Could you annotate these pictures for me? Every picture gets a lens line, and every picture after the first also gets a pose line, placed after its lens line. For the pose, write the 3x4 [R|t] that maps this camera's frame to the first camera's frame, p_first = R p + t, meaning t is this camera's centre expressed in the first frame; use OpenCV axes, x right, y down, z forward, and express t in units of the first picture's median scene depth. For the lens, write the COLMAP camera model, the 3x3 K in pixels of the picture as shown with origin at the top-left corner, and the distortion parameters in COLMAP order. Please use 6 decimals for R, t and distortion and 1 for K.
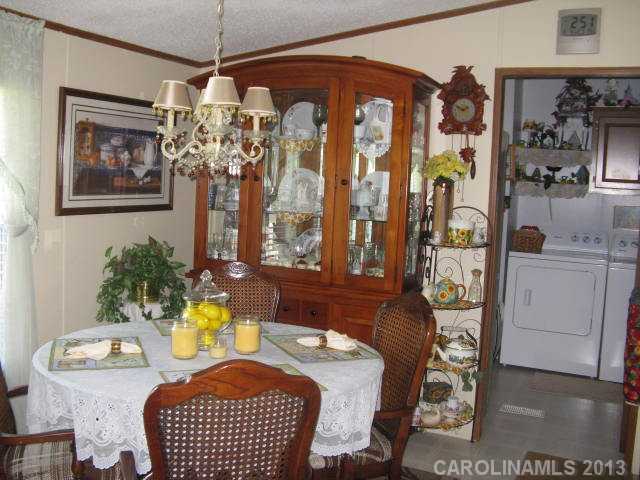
lens RADIAL K [[675.4, 0, 320.0], [0, 675.4, 240.0], [0, 0, 1]] dist [-0.085716, -0.002342]
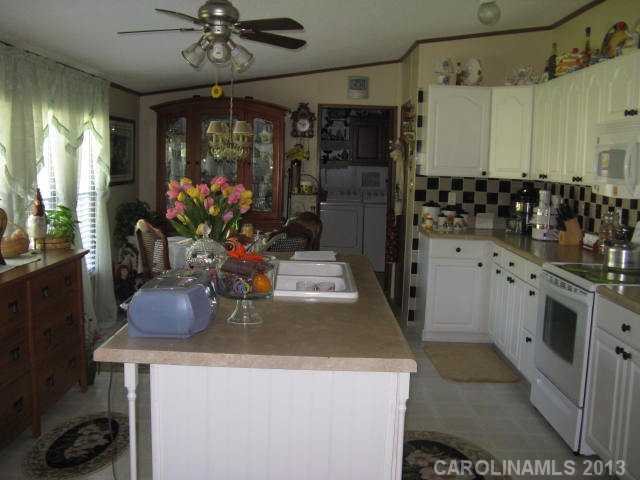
lens RADIAL K [[675.4, 0, 320.0], [0, 675.4, 240.0], [0, 0, 1]] dist [-0.085716, -0.002342]
pose [[0.912238, -0.069501, 0.403723, -0.556266], [0.056014, 0.997409, 0.045136, 0.054624], [-0.405814, -0.018560, 0.913767, -0.817370]]
